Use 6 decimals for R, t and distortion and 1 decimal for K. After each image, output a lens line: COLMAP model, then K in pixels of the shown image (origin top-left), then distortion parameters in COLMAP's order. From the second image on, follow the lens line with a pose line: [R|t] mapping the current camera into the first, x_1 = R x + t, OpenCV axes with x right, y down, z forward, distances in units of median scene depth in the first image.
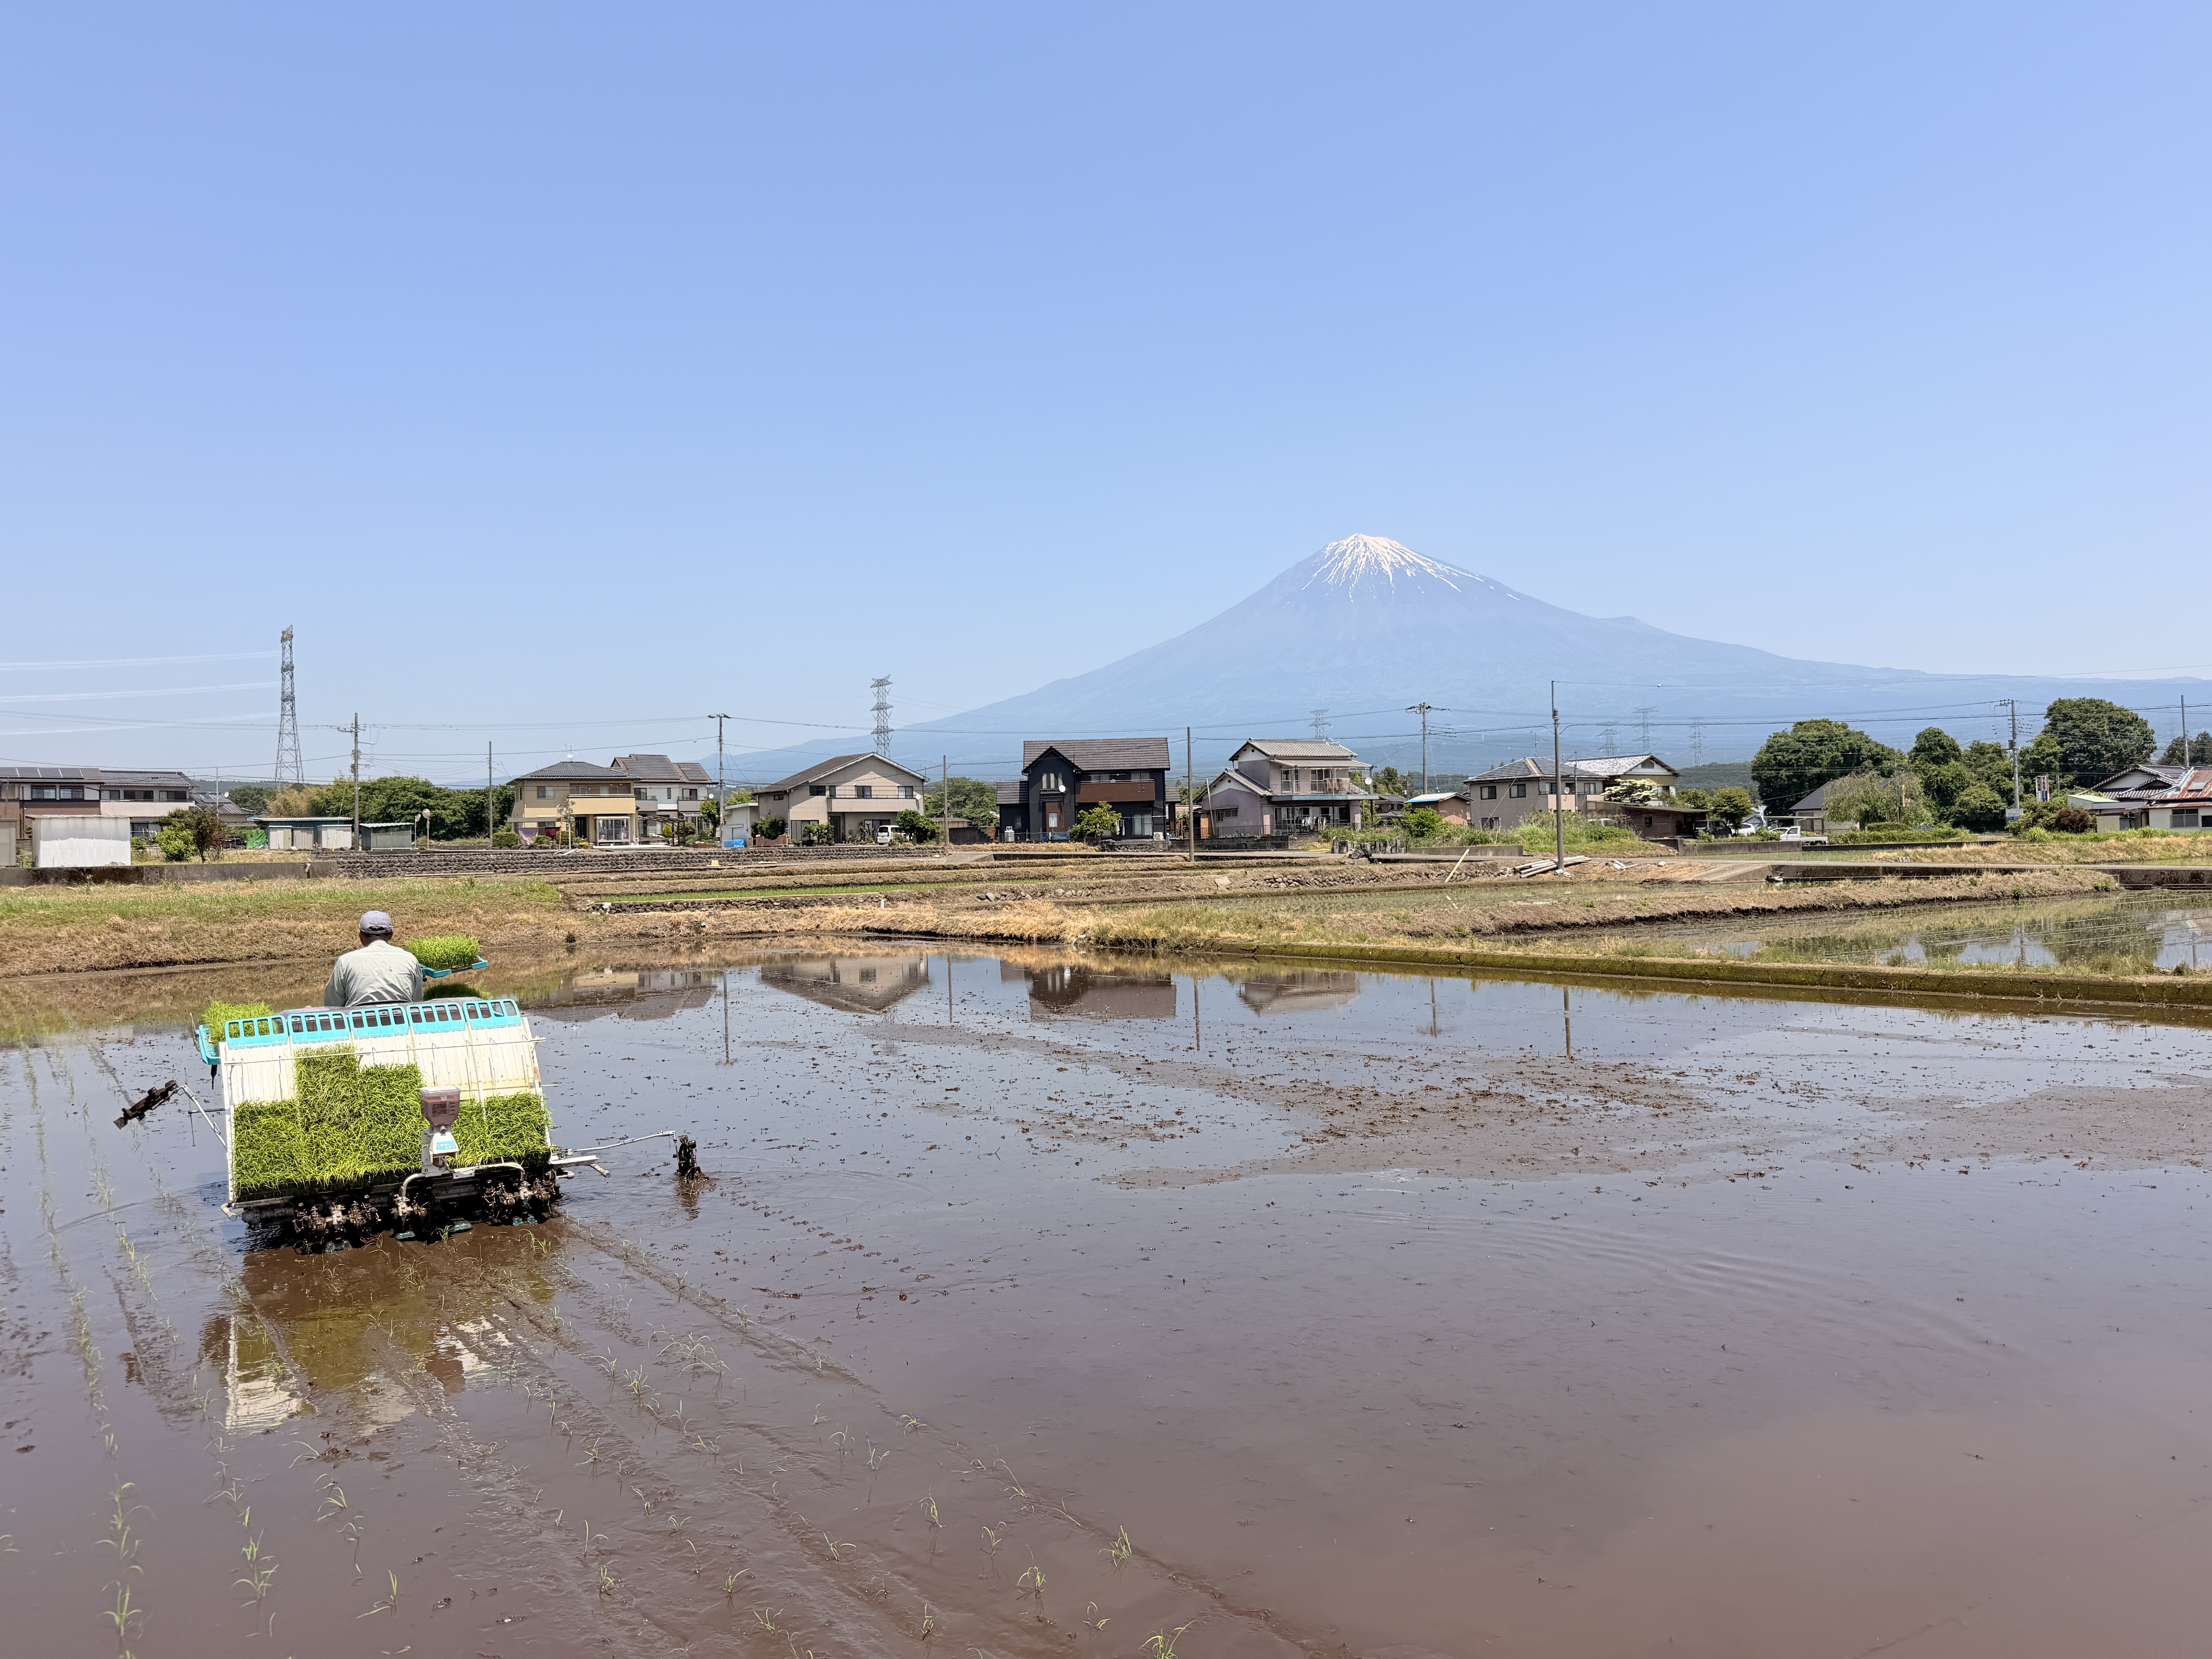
lens RADIAL K [[1562.0, 0, 1104.3], [0, 1562.0, 824.4], [0, 0, 1]] dist [0.044182, -0.054407]
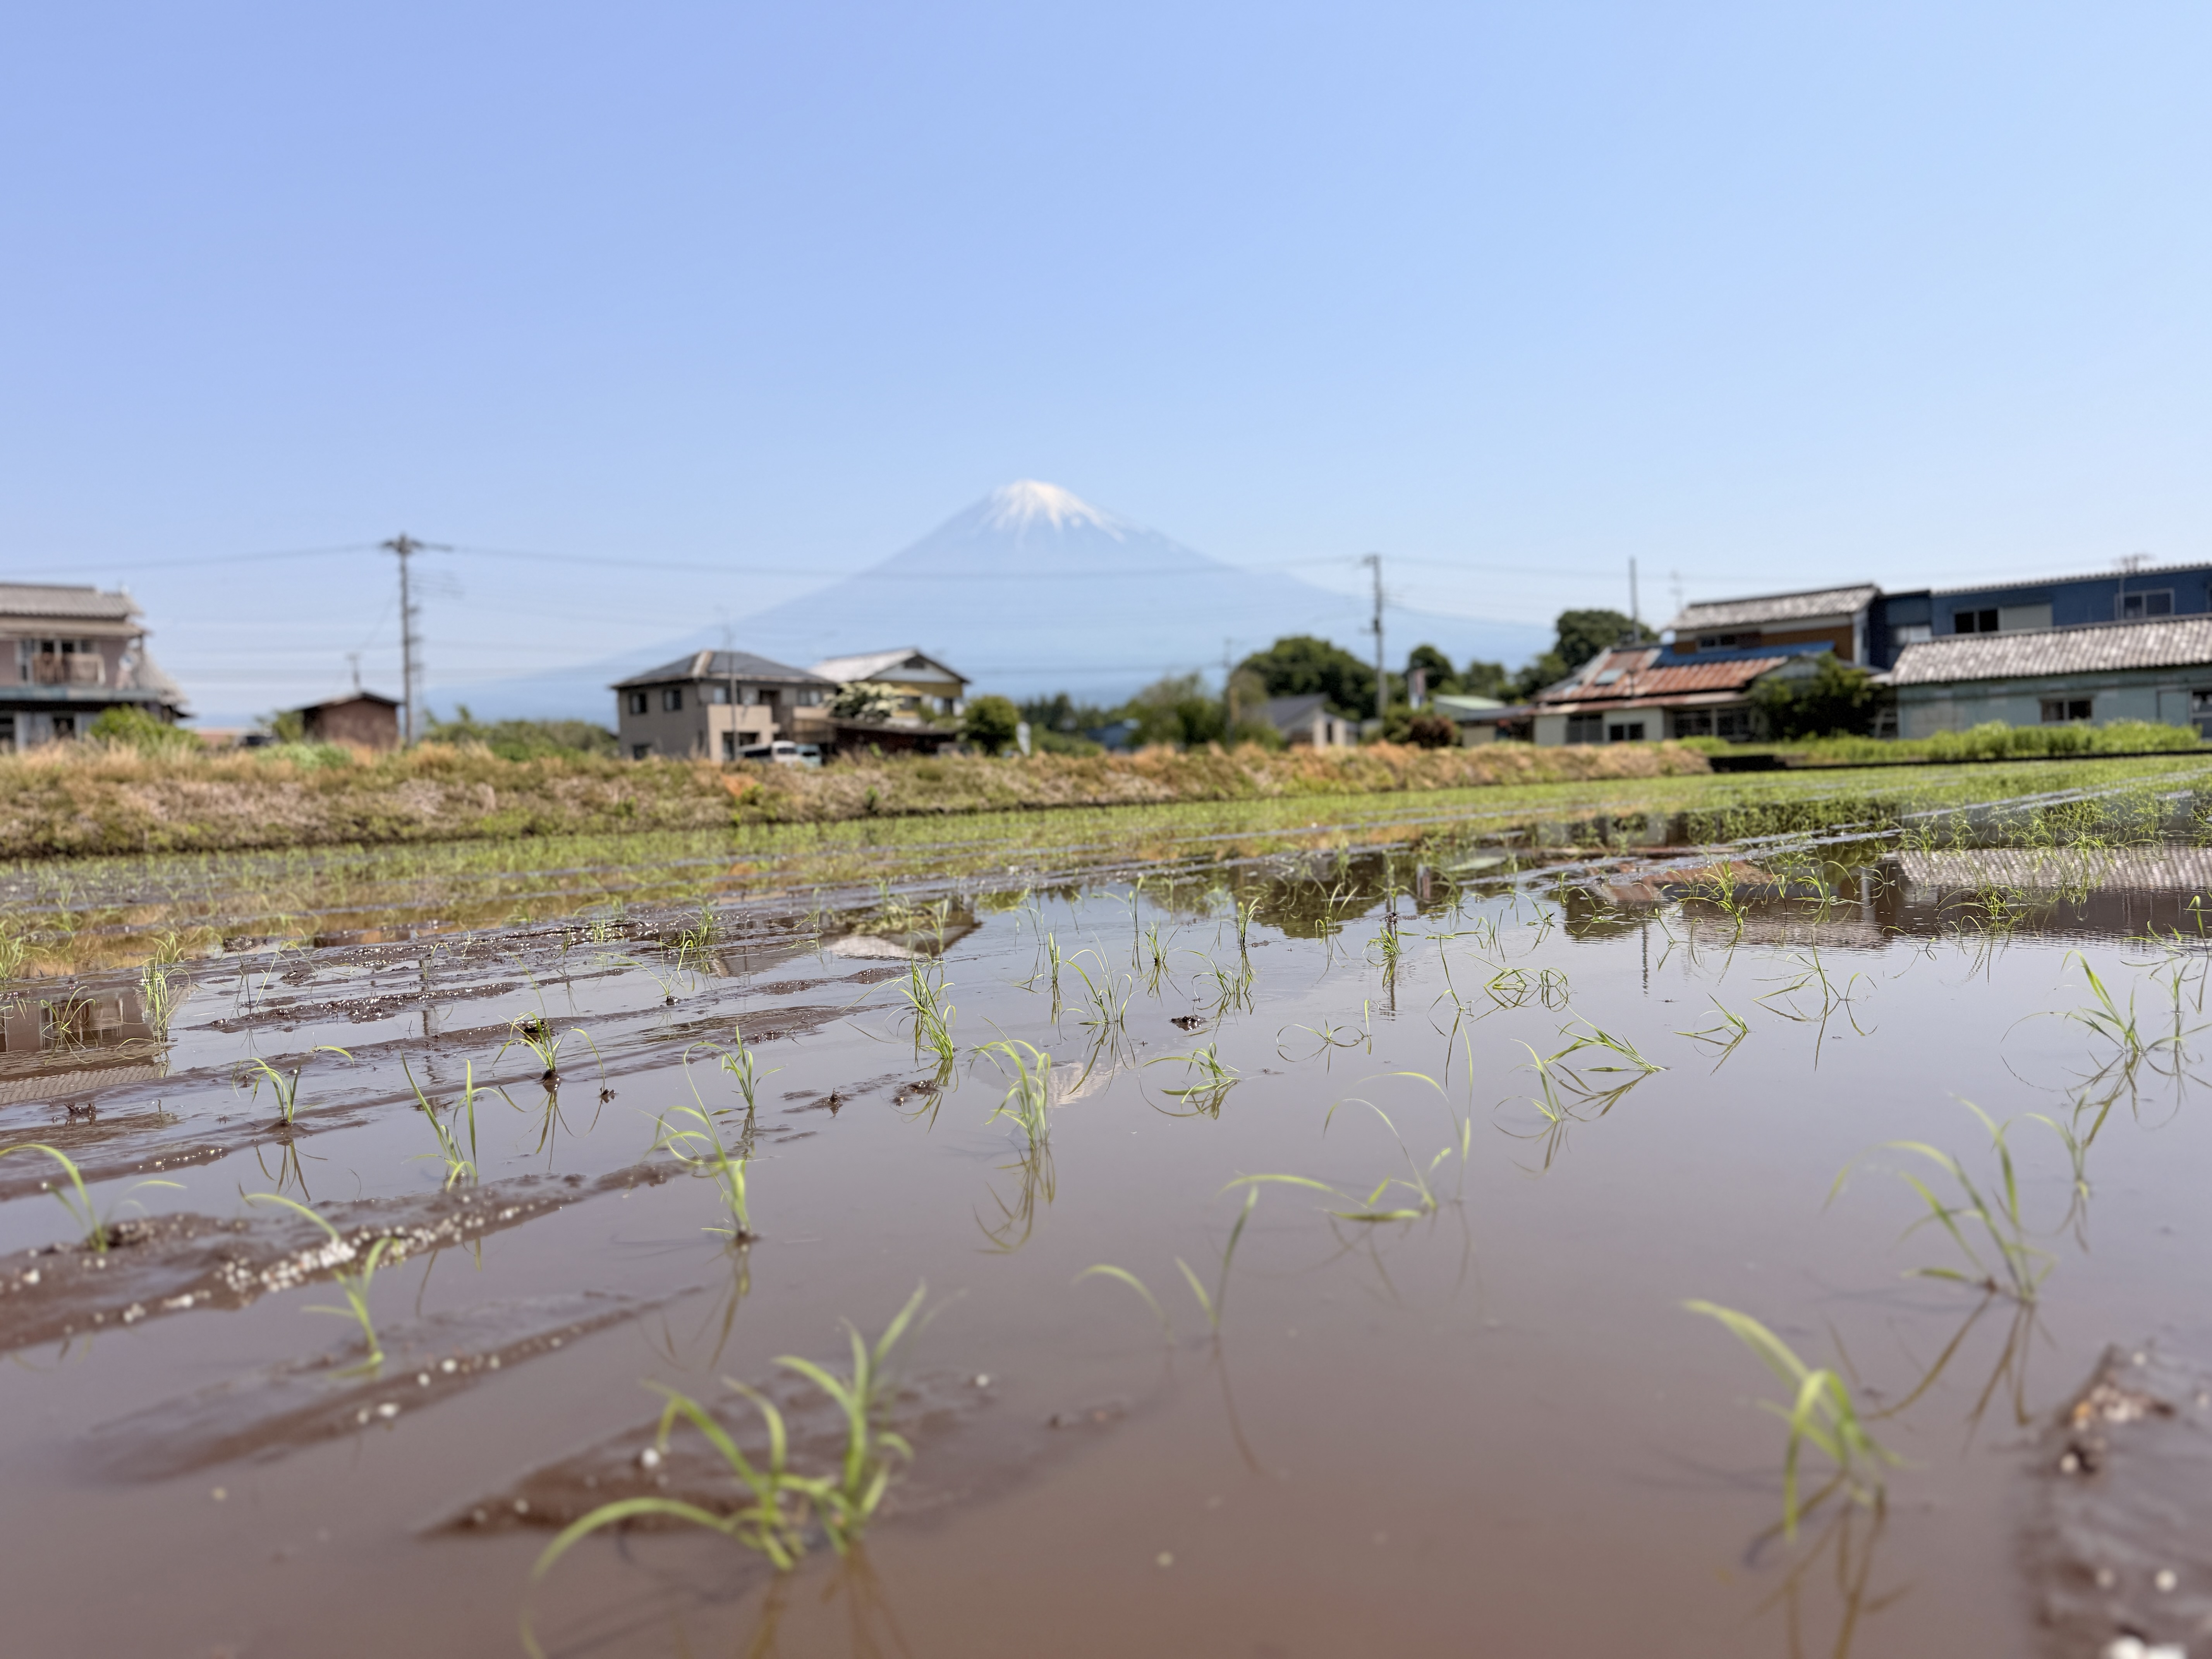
lens RADIAL K [[1562.0, 0, 1107.7], [0, 1562.0, 829.7], [0, 0, 1]] dist [0.044182, -0.054407]
pose [[0.980243, -0.012441, 0.197407, 0.296660], [0.005860, 0.999408, 0.033887, 0.009321], [-0.197712, -0.032061, 0.979736, 0.344327]]
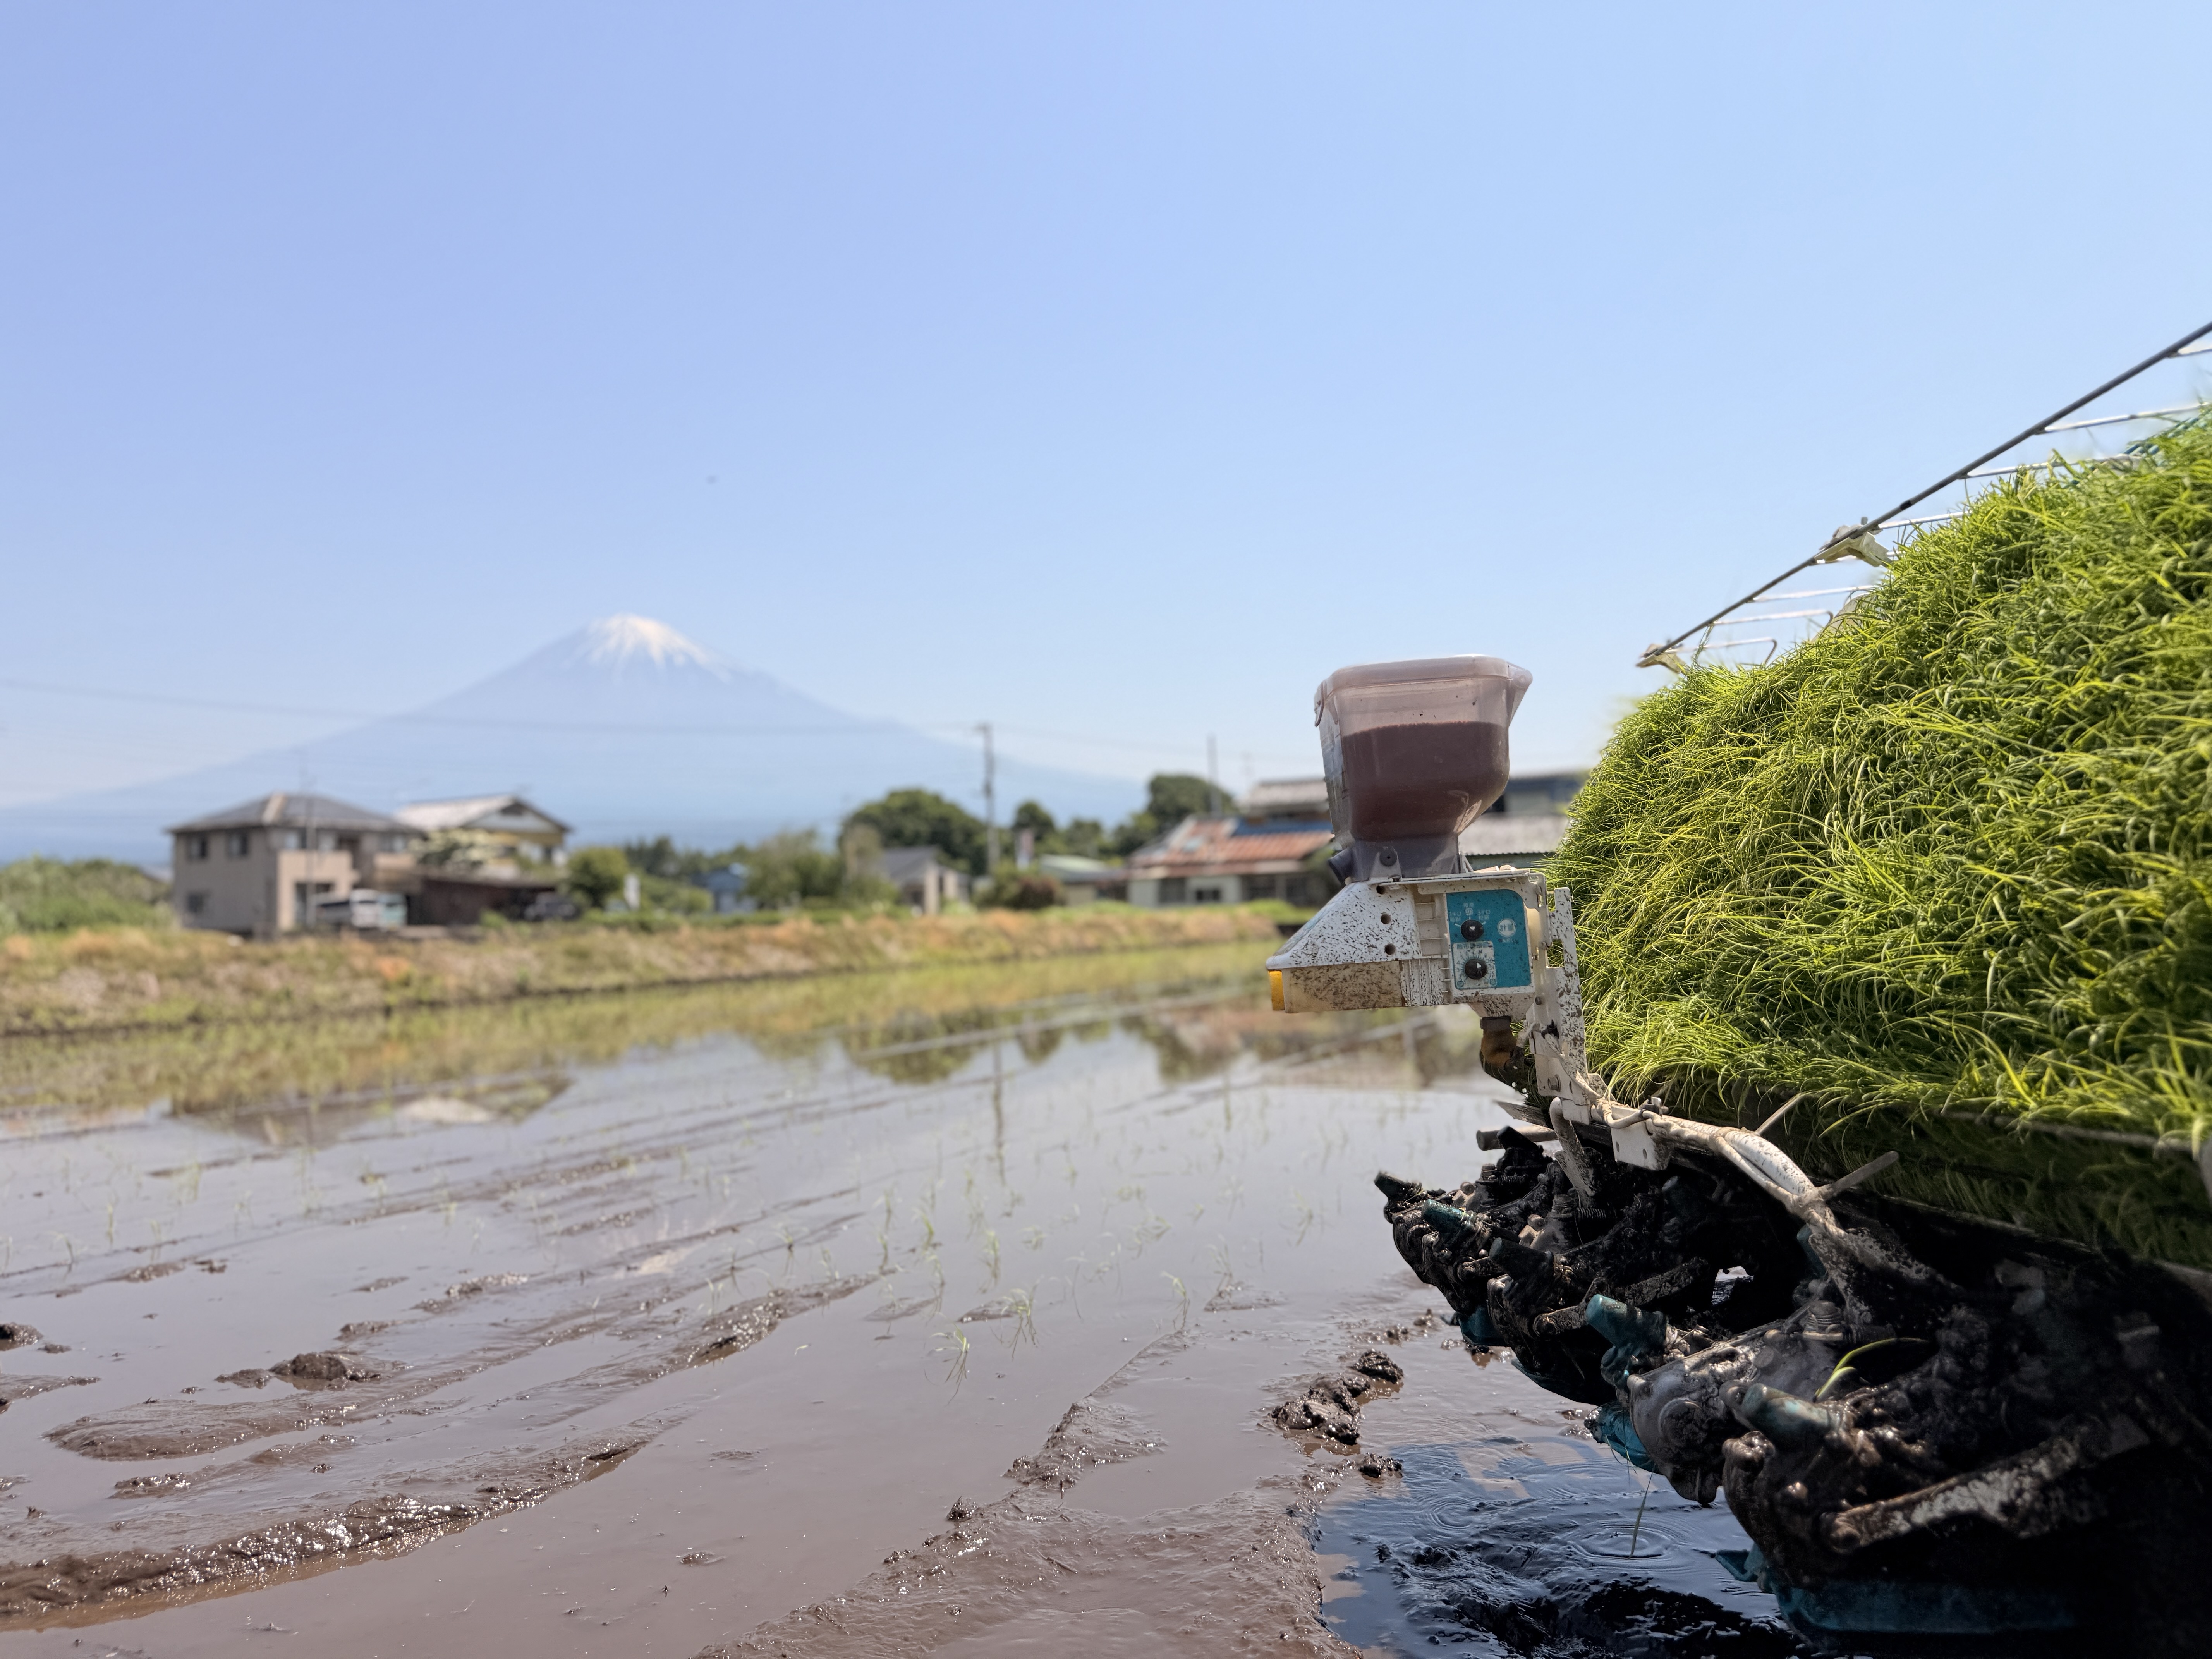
lens RADIAL K [[1562.0, 0, 1111.5], [0, 1562.0, 821.1], [0, 0, 1]] dist [0.044182, -0.054407]
pose [[0.899819, 0.026076, 0.435483, 0.287907], [0.001382, 0.998037, -0.062616, 0.005605], [-0.436261, 0.056944, 0.898016, 0.325857]]
